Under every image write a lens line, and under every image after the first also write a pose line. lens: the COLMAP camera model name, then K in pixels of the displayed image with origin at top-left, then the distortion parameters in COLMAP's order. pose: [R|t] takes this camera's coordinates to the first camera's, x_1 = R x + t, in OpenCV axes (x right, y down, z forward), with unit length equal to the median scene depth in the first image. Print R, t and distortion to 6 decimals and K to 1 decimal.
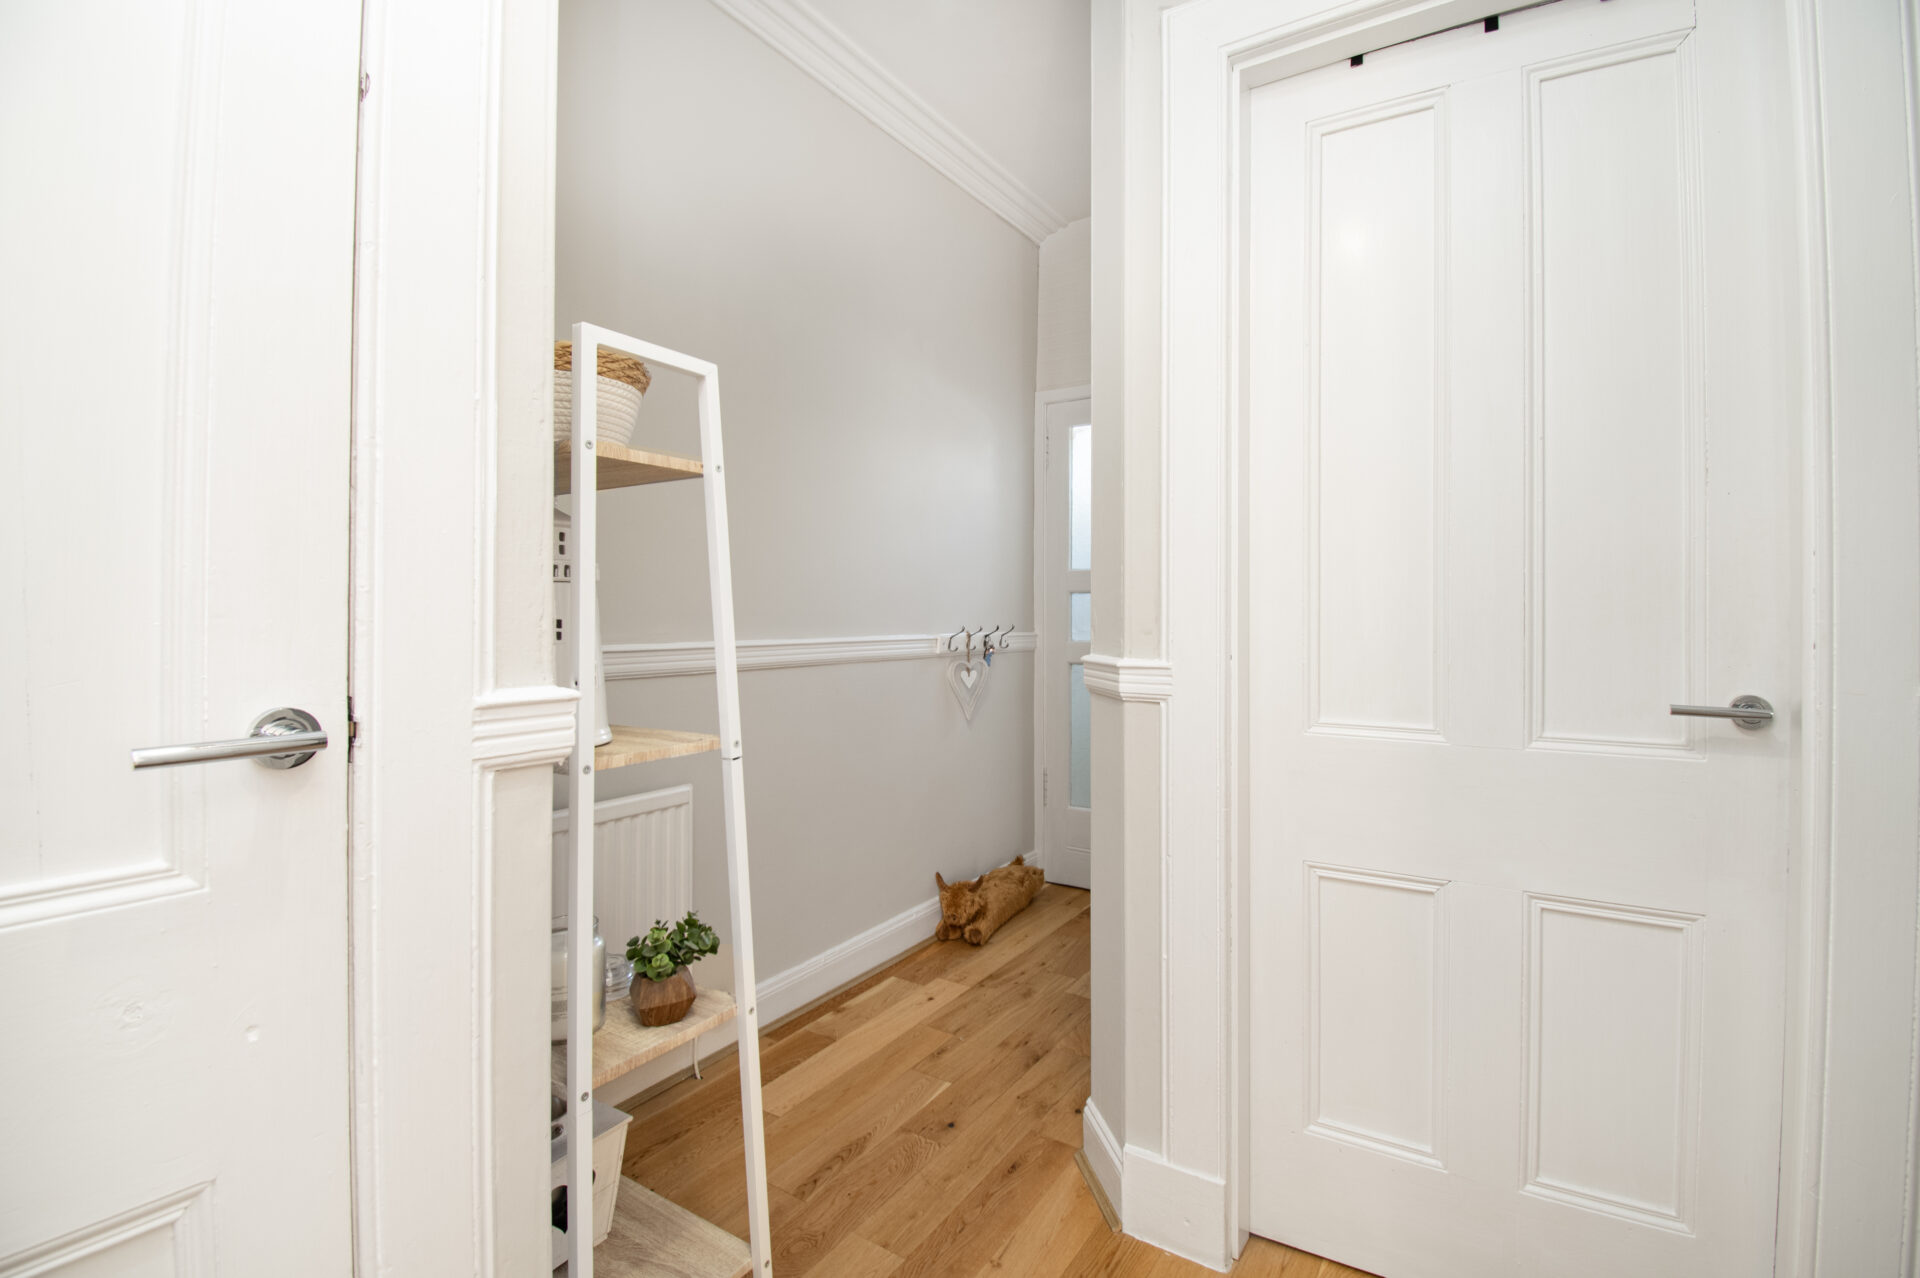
lens RADIAL K [[854.9, 0, 963.6], [0, 854.9, 619.8], [0, 0, 1]] dist [0.001188, -0.000254]
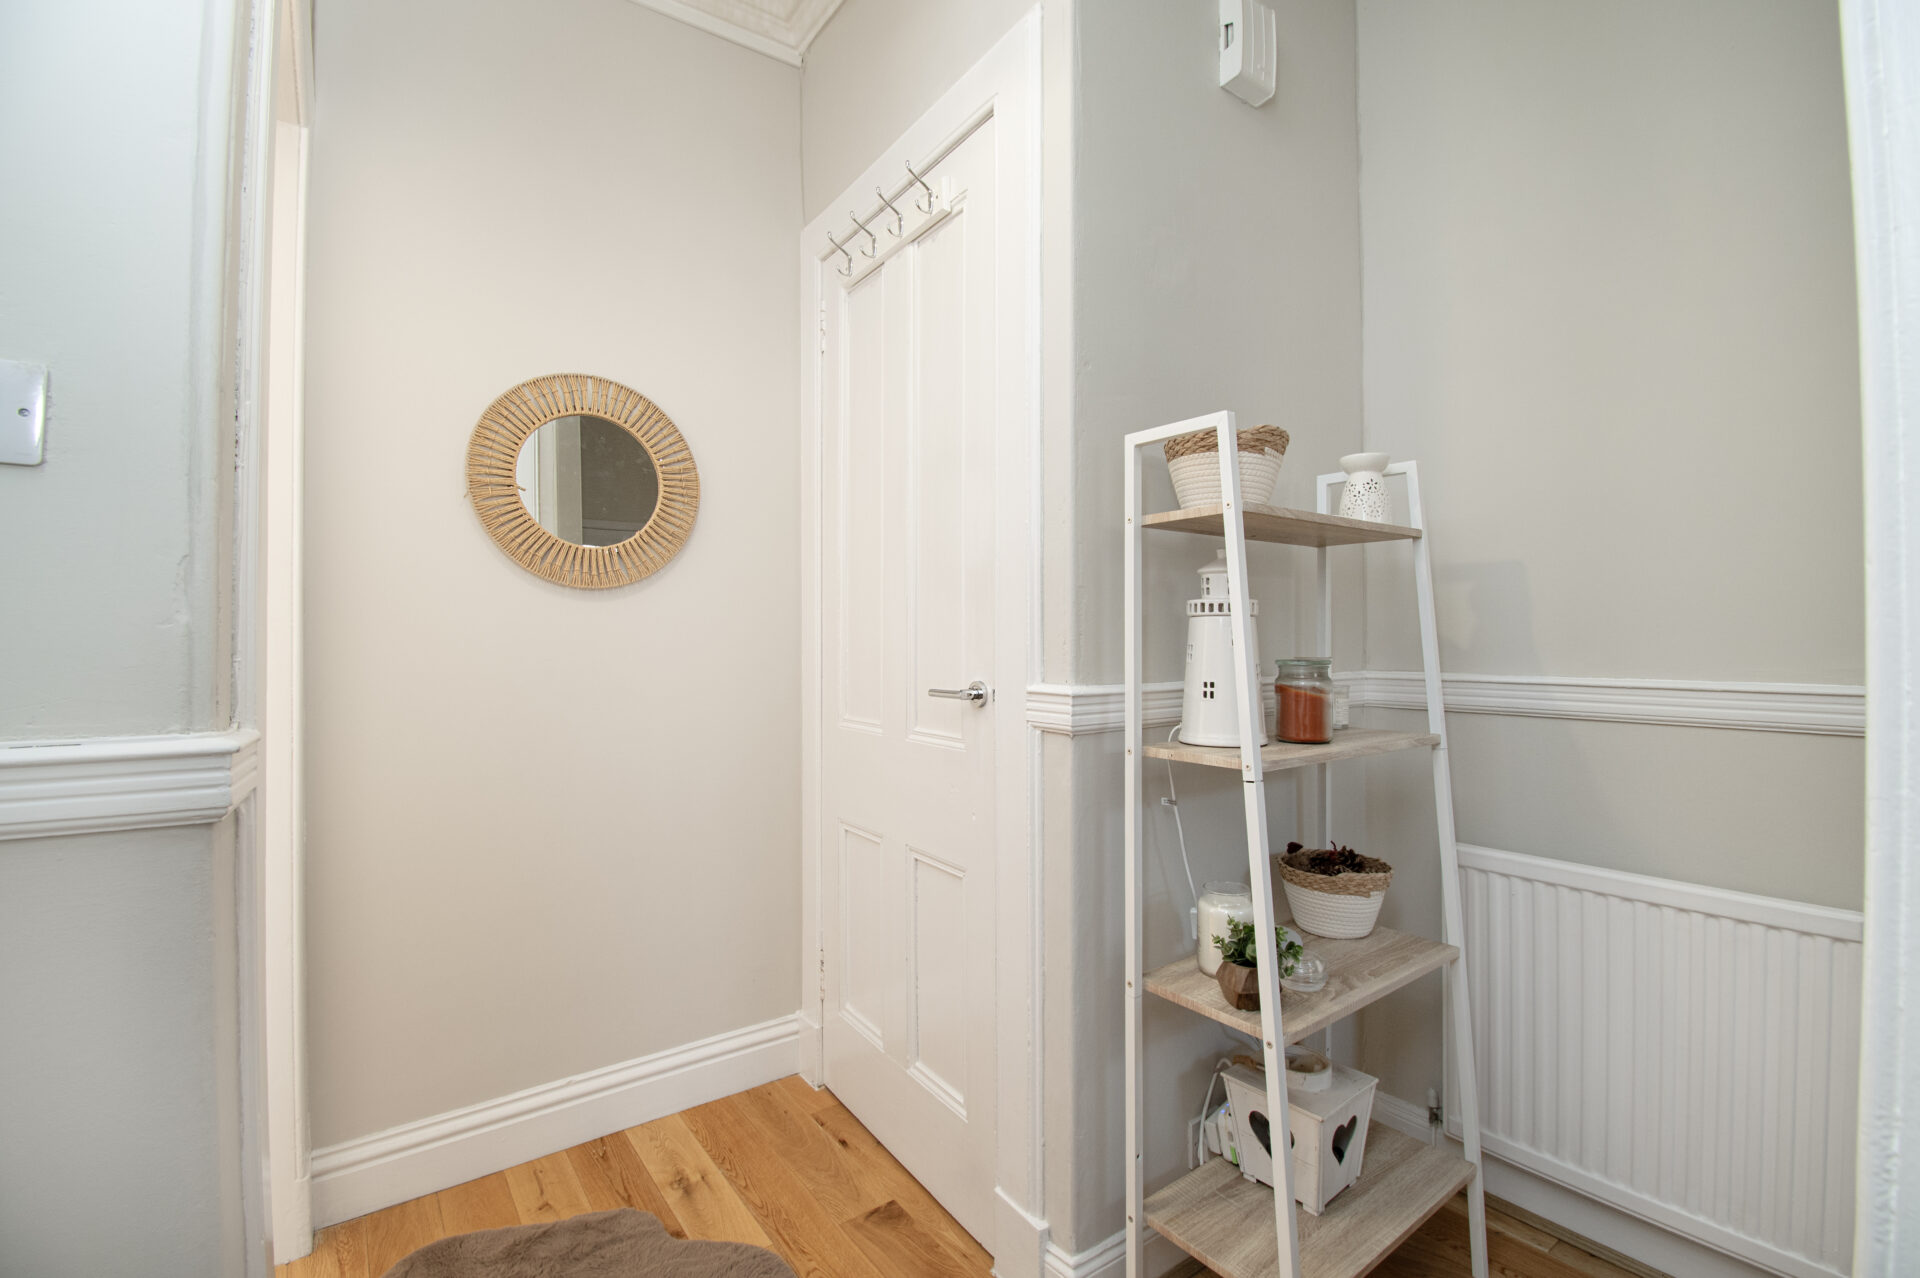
lens RADIAL K [[854.9, 0, 963.6], [0, 854.9, 619.8], [0, 0, 1]] dist [0.001188, -0.000254]
pose [[-0.340567, -0.008296, -0.940184, 1.147424], [-0.000502, 0.999963, -0.008641, -0.034756], [0.940220, -0.002471, -0.340558, 1.433667]]
